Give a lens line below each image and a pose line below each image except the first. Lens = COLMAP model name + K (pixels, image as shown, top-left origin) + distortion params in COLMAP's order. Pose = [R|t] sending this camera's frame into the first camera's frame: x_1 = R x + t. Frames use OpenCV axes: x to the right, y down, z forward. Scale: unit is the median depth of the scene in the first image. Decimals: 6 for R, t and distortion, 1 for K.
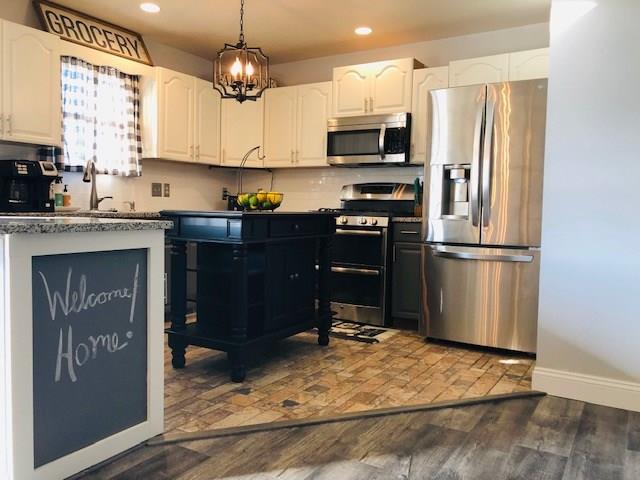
lens RADIAL K [[528.9, 0, 319.0], [0, 528.9, 235.9], [0, 0, 1]] dist [0.014692, 0.000555]
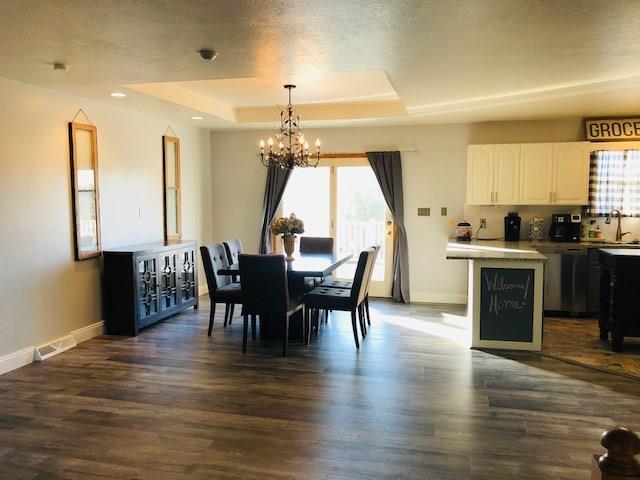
lens RADIAL K [[528.9, 0, 314.0], [0, 528.9, 234.7], [0, 0, 1]] dist [0.014692, 0.000555]
pose [[0.278147, 0.050999, -0.959184, 1.280809], [-0.041221, 0.998303, 0.041126, -0.144297], [0.959654, 0.028099, 0.279778, -0.464016]]
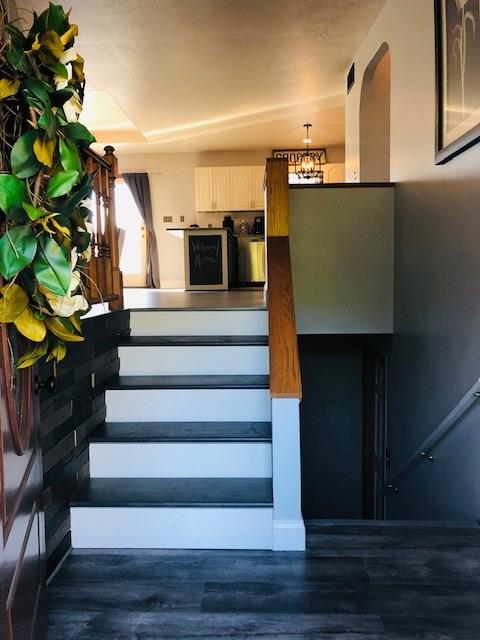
lens RADIAL K [[528.9, 0, 234.5], [0, 528.9, 323.8], [0, 0, 1]] dist [0.014692, 0.000555]
pose [[0.479478, 0.060730, -0.875450, 2.275045], [-0.021962, 0.998120, 0.057211, 0.324043], [0.877279, -0.008205, 0.479911, -0.518255]]
